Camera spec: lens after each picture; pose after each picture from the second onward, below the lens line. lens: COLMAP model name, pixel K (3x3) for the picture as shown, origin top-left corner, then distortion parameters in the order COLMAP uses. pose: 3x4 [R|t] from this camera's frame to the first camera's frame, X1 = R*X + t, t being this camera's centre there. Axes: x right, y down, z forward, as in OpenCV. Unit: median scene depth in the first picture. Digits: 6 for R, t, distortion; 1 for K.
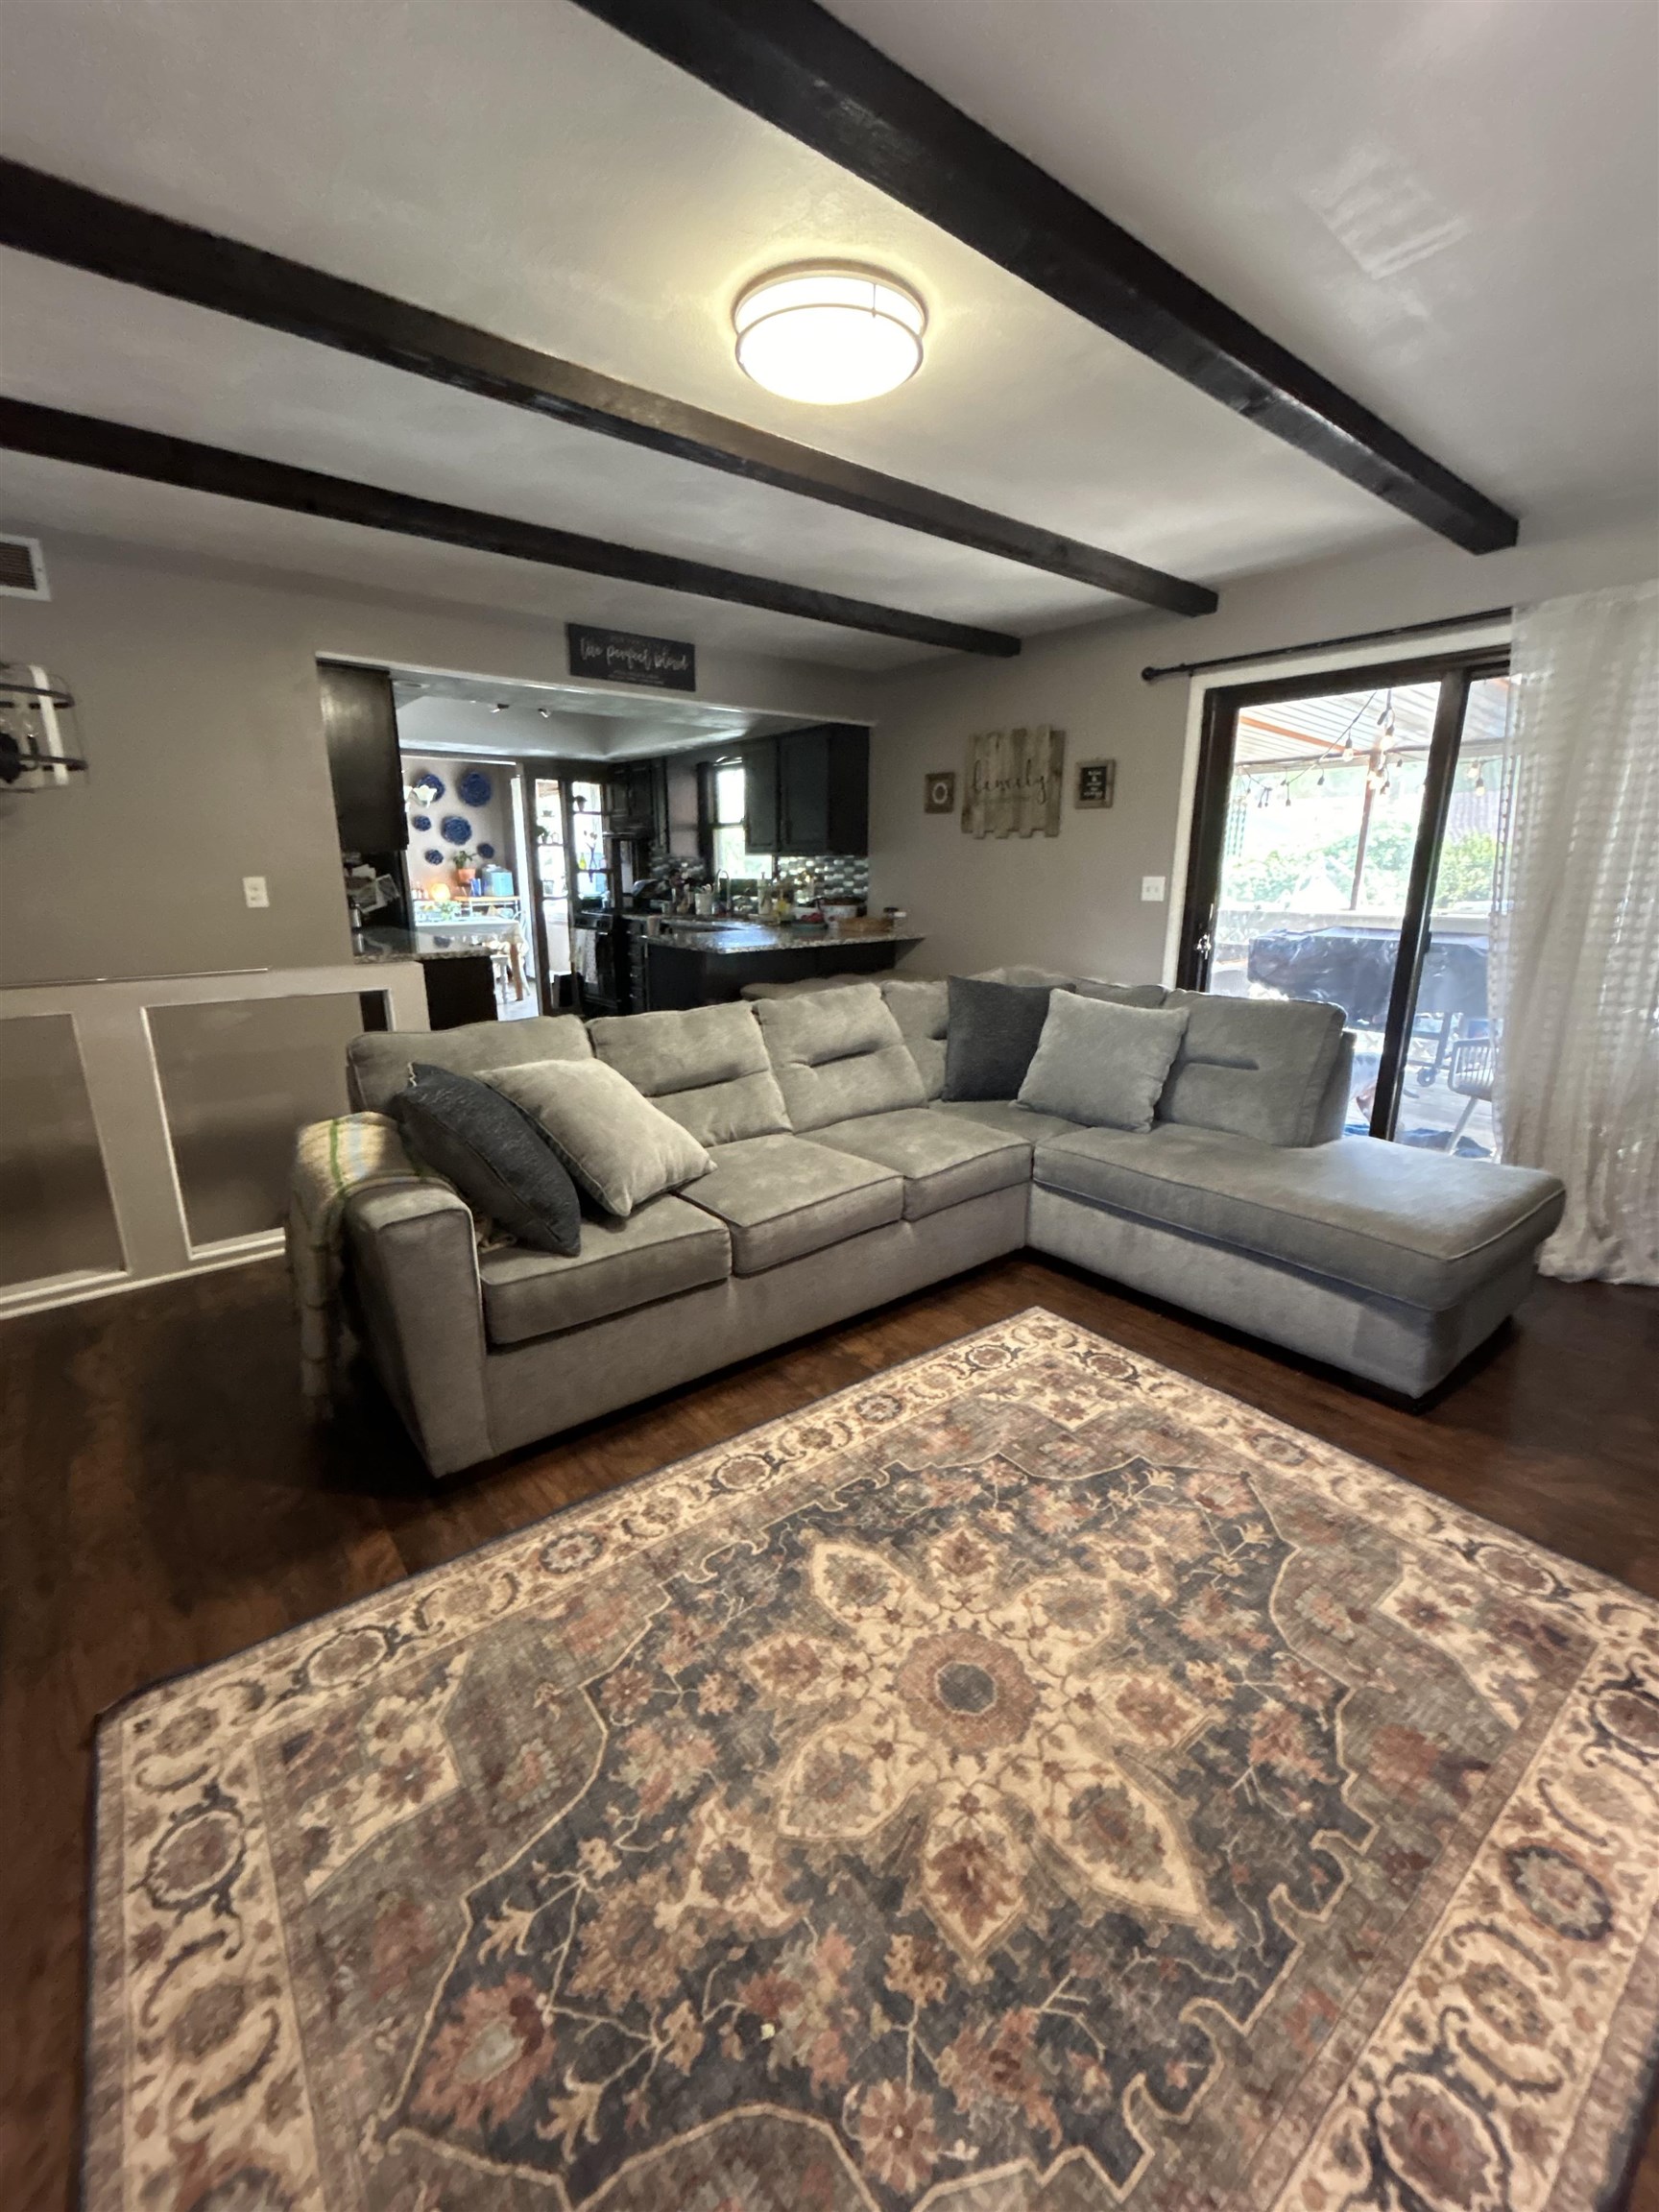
lens RADIAL K [[911.1, 0, 824.2], [0, 911.1, 1084.1], [0, 0, 1]] dist [-0.002497, 0.000472]
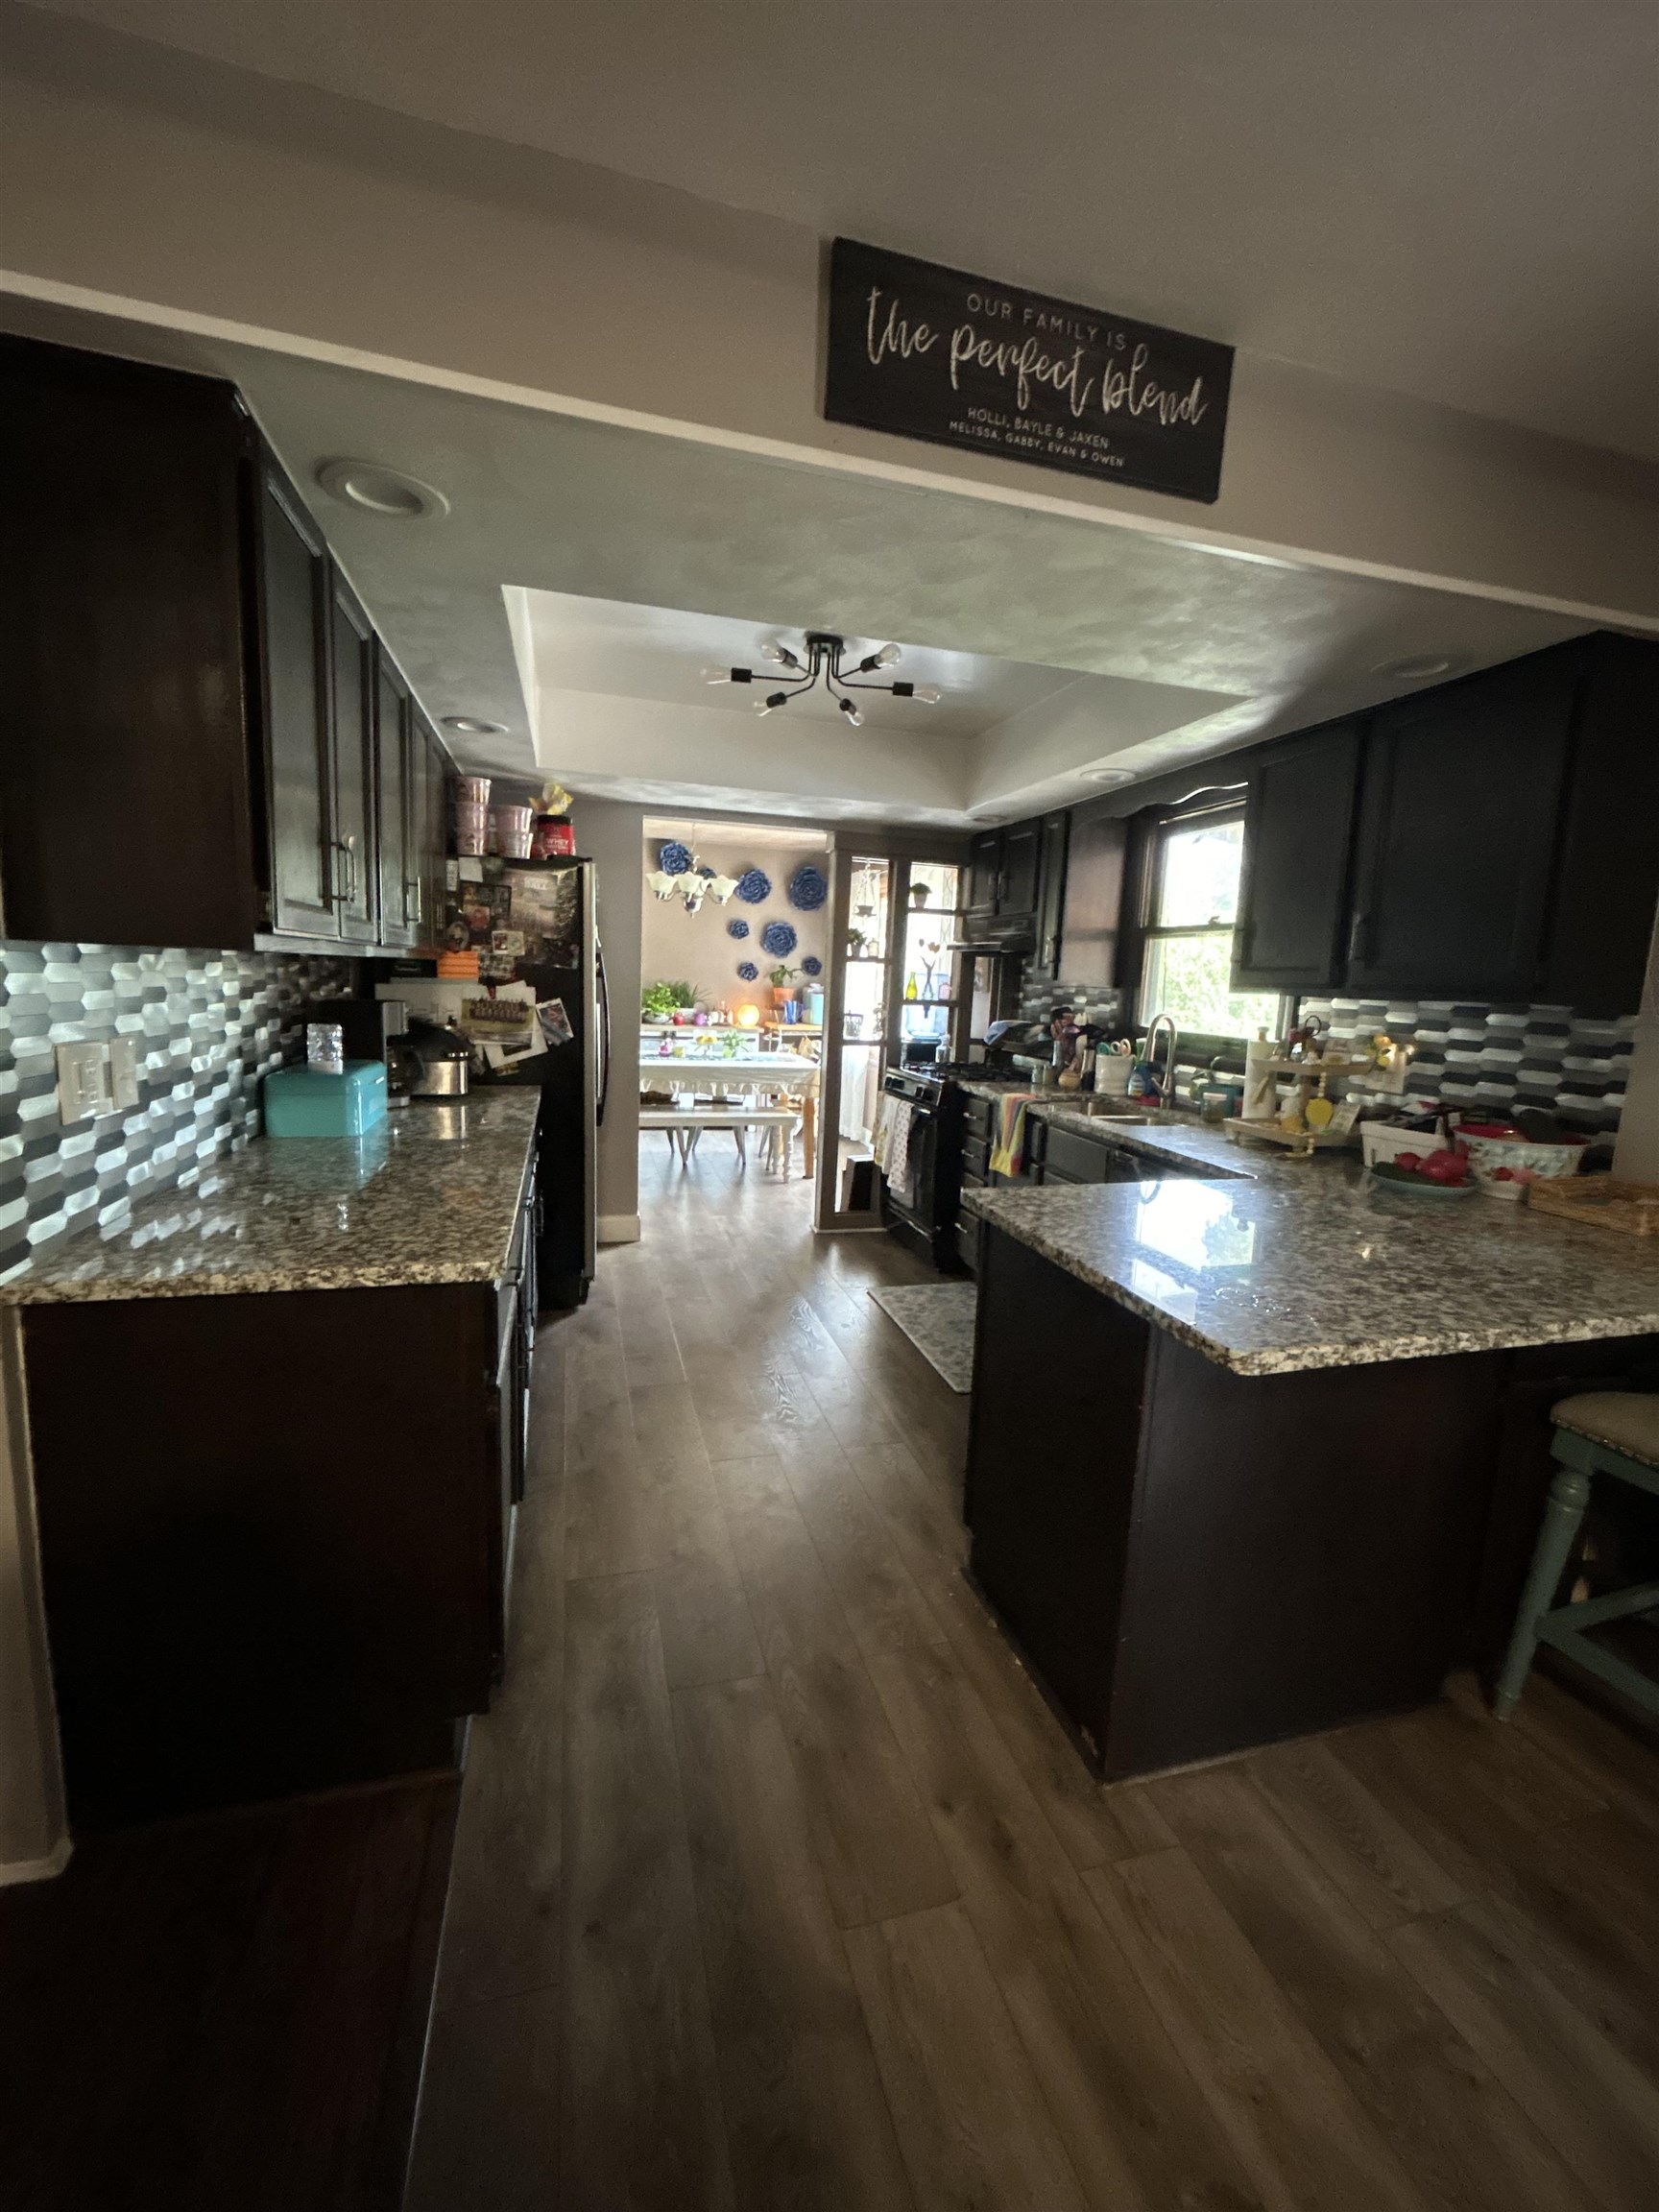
lens RADIAL K [[911.1, 0, 814.2], [0, 911.1, 1125.4], [0, 0, 1]] dist [-0.002497, 0.000472]
pose [[0.917386, 0.099167, -0.385445, -0.081483], [-0.131006, 0.989732, -0.057167, -0.112115], [0.375818, 0.102940, 0.920958, 0.433741]]
